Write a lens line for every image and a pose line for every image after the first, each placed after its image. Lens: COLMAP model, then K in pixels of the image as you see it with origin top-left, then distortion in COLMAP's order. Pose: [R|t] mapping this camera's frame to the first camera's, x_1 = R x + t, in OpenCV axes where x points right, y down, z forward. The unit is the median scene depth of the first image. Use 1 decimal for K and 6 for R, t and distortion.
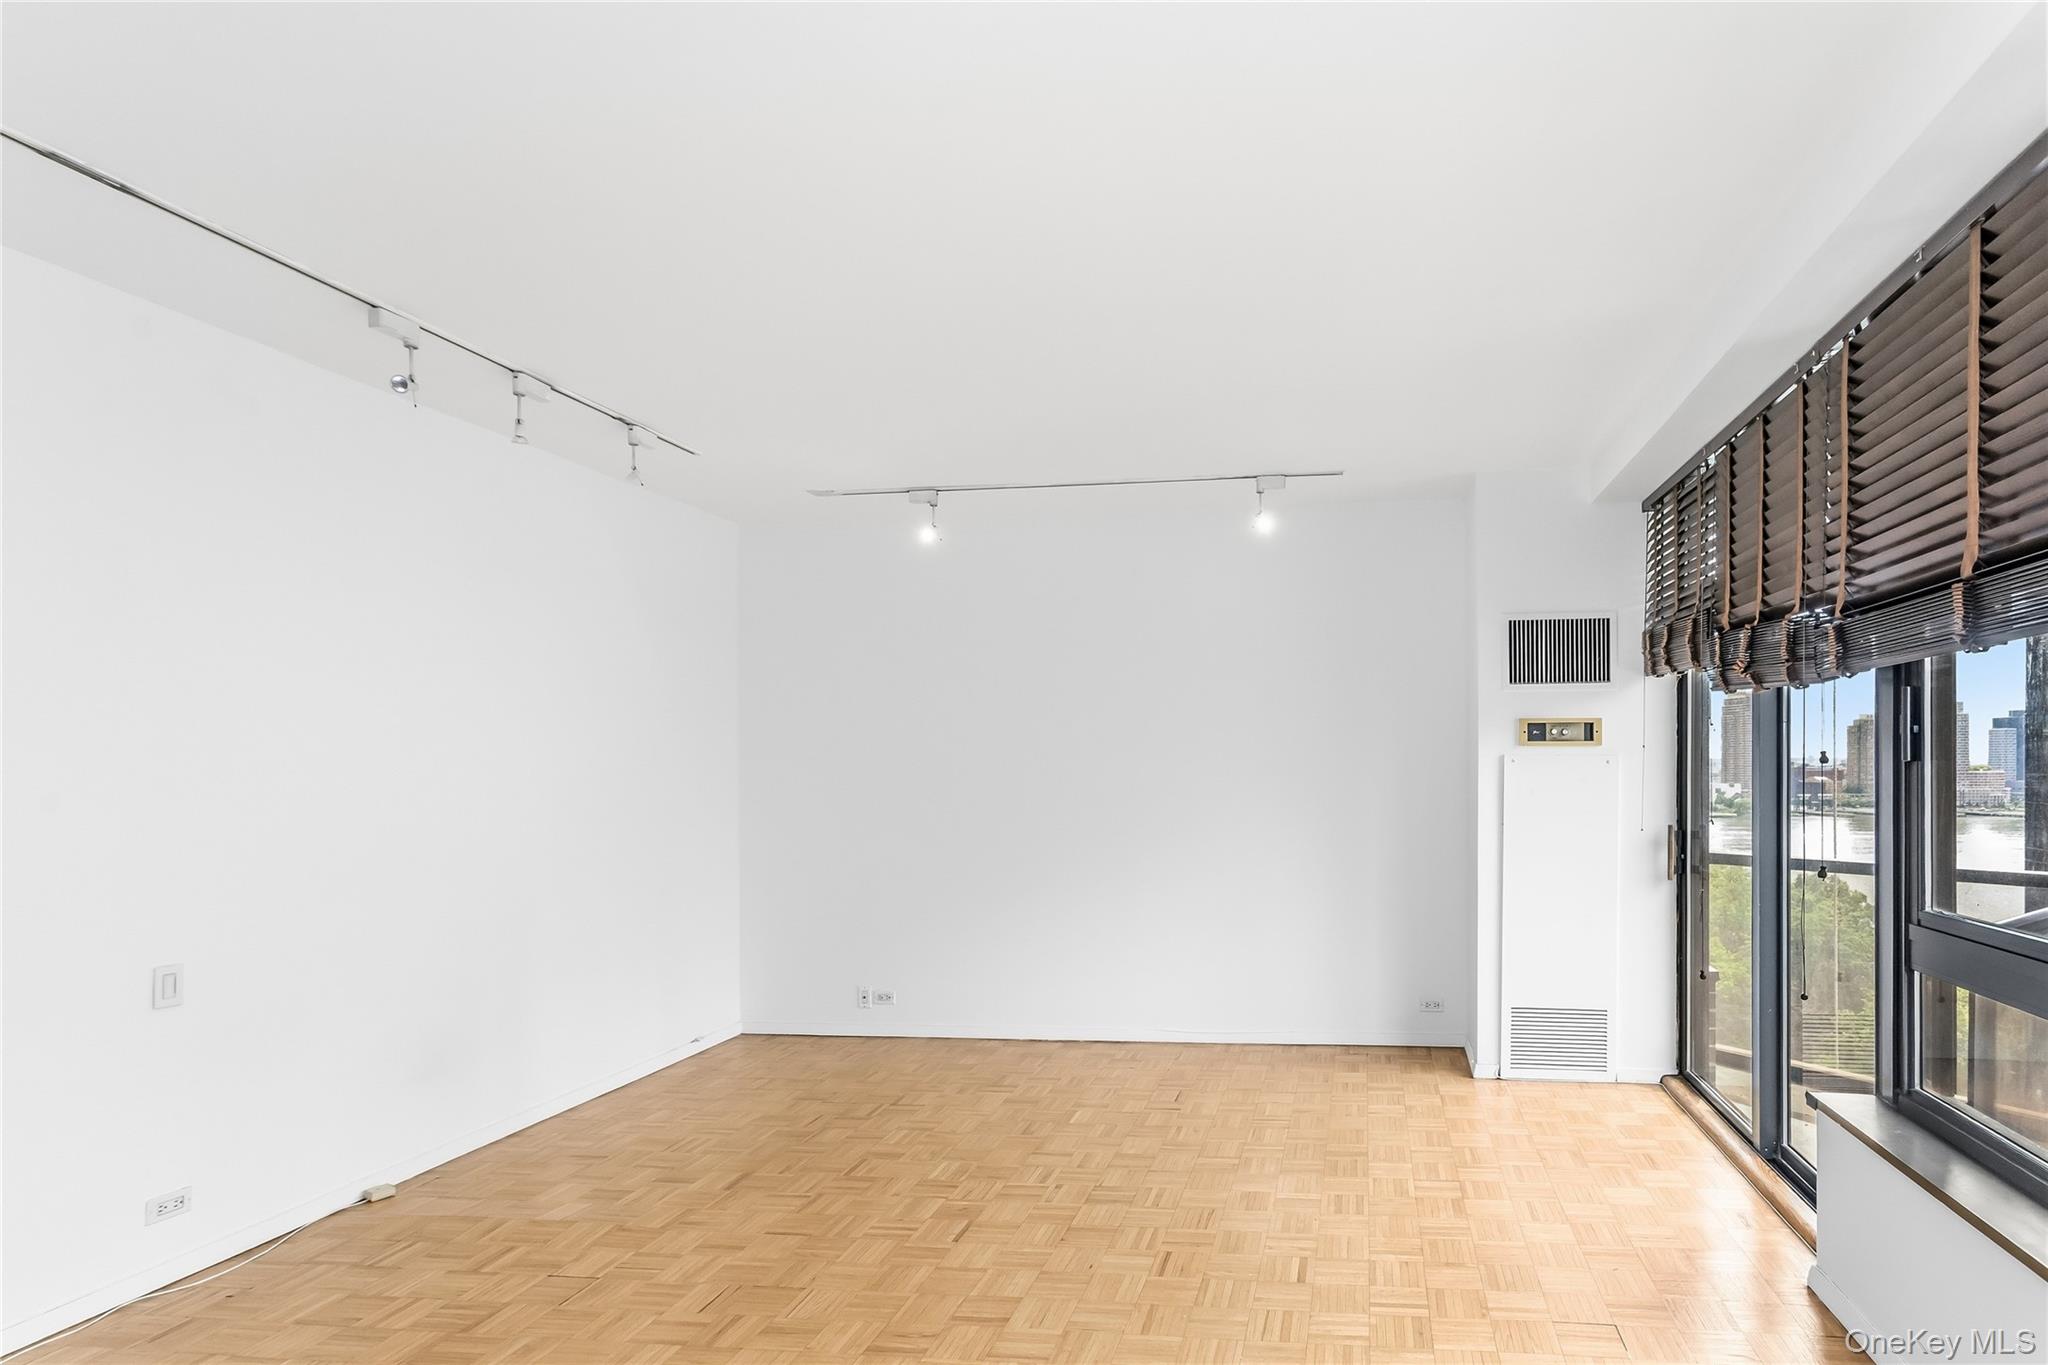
lens RADIAL K [[1083.3, 0, 1108.3], [0, 1083.3, 758.8], [0, 0, 1]] dist [-0.002130, 0.003445]
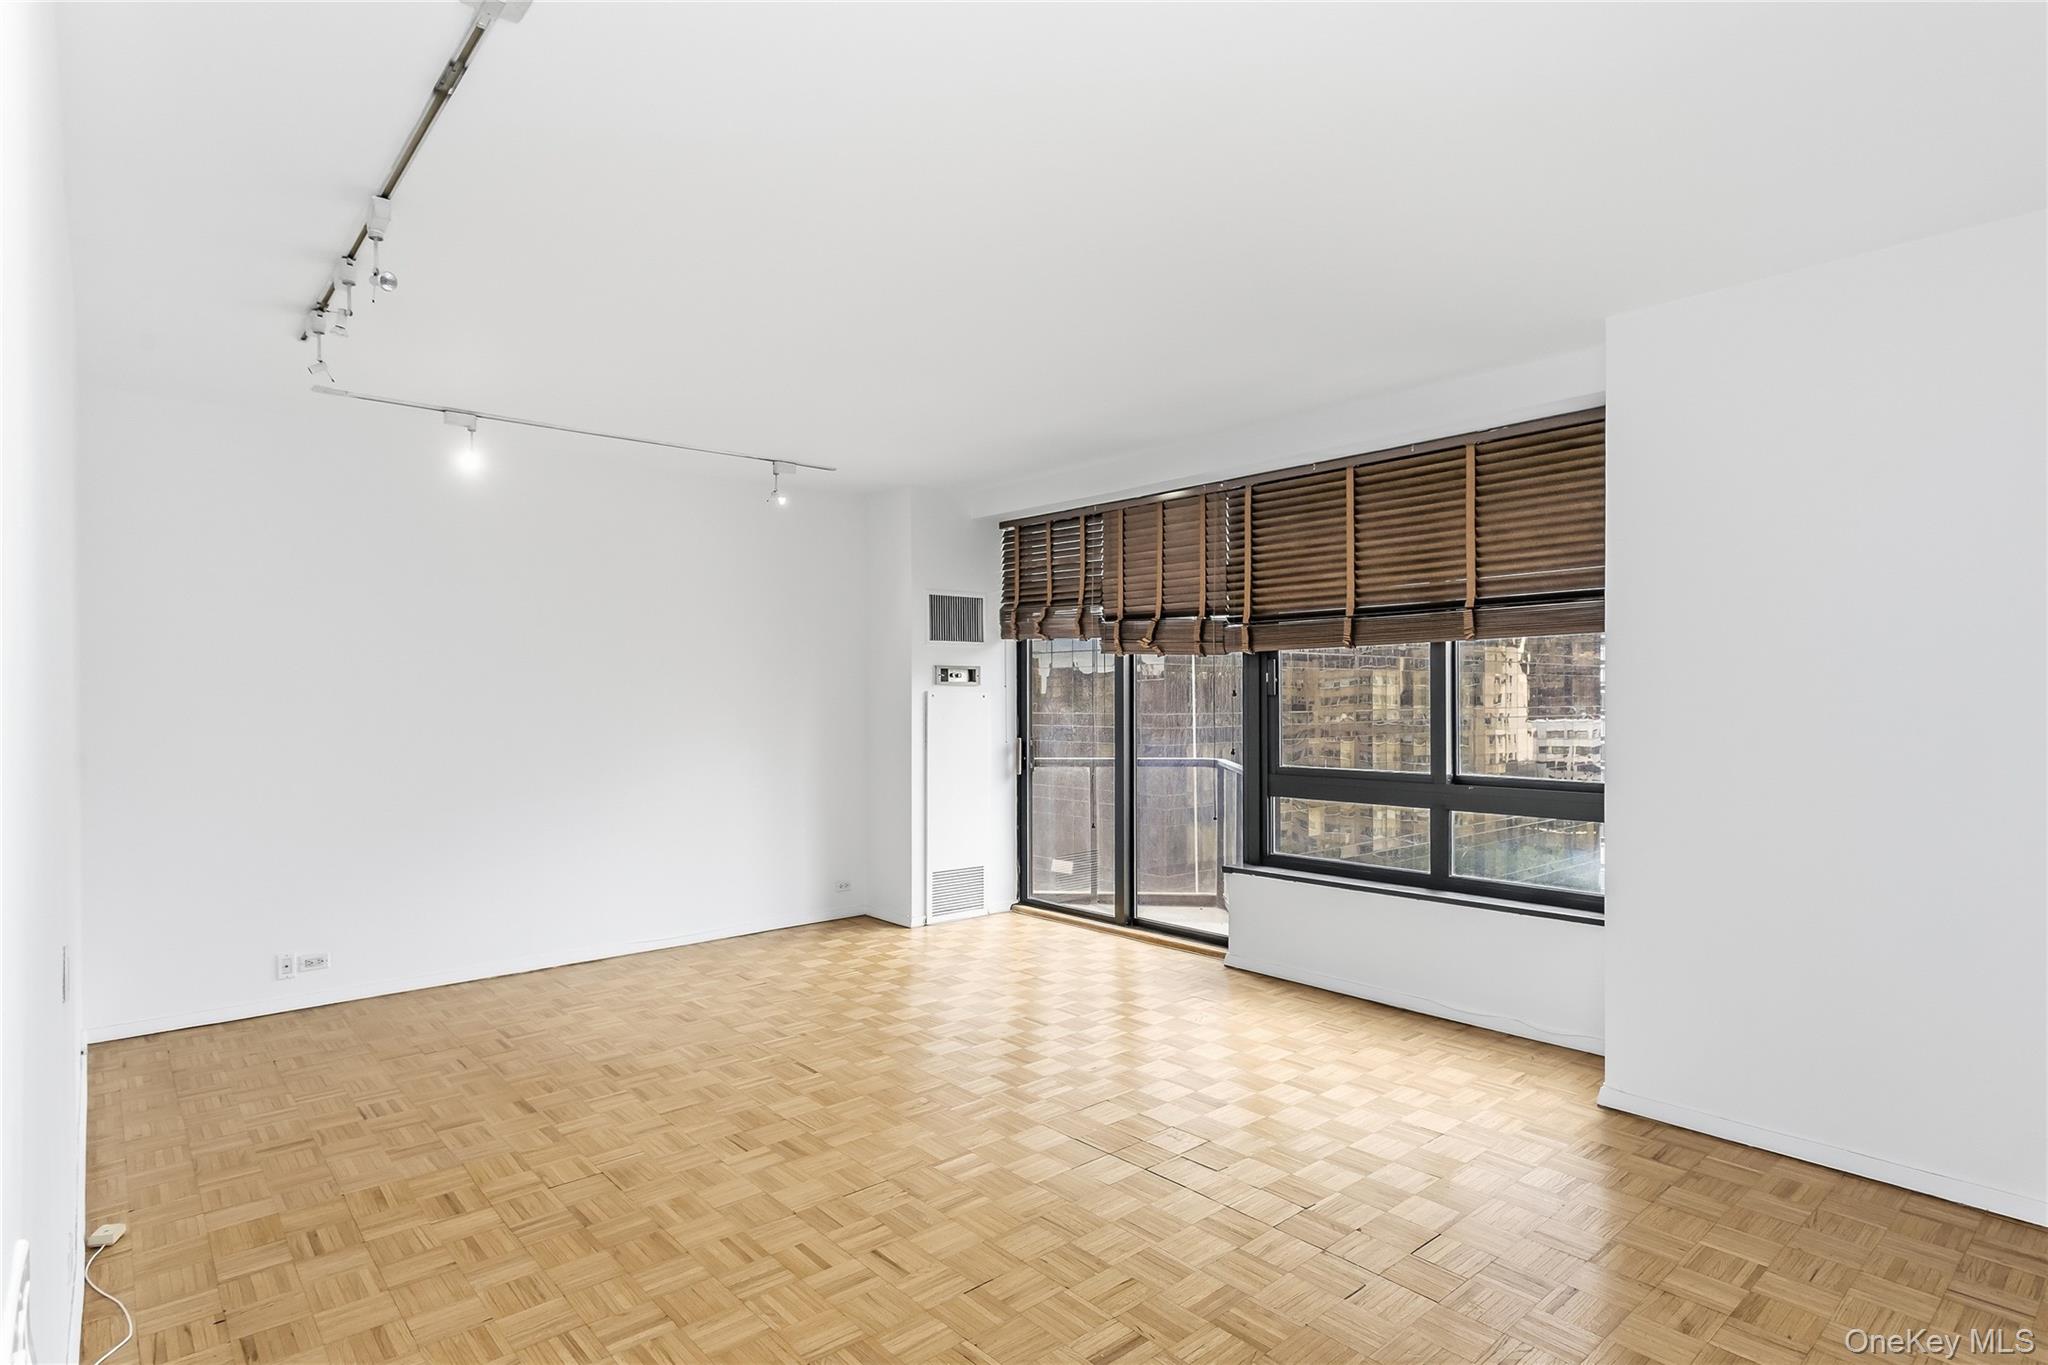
lens RADIAL K [[1083.3, 0, 1003.5], [0, 1083.3, 684.6], [0, 0, 1]] dist [-0.002130, 0.003445]
pose [[0.673177, 0.013157, 0.739364, -0.596814], [-0.002397, 0.999875, -0.015610, 0.009410], [-0.739477, 0.008736, 0.673125, -0.007721]]
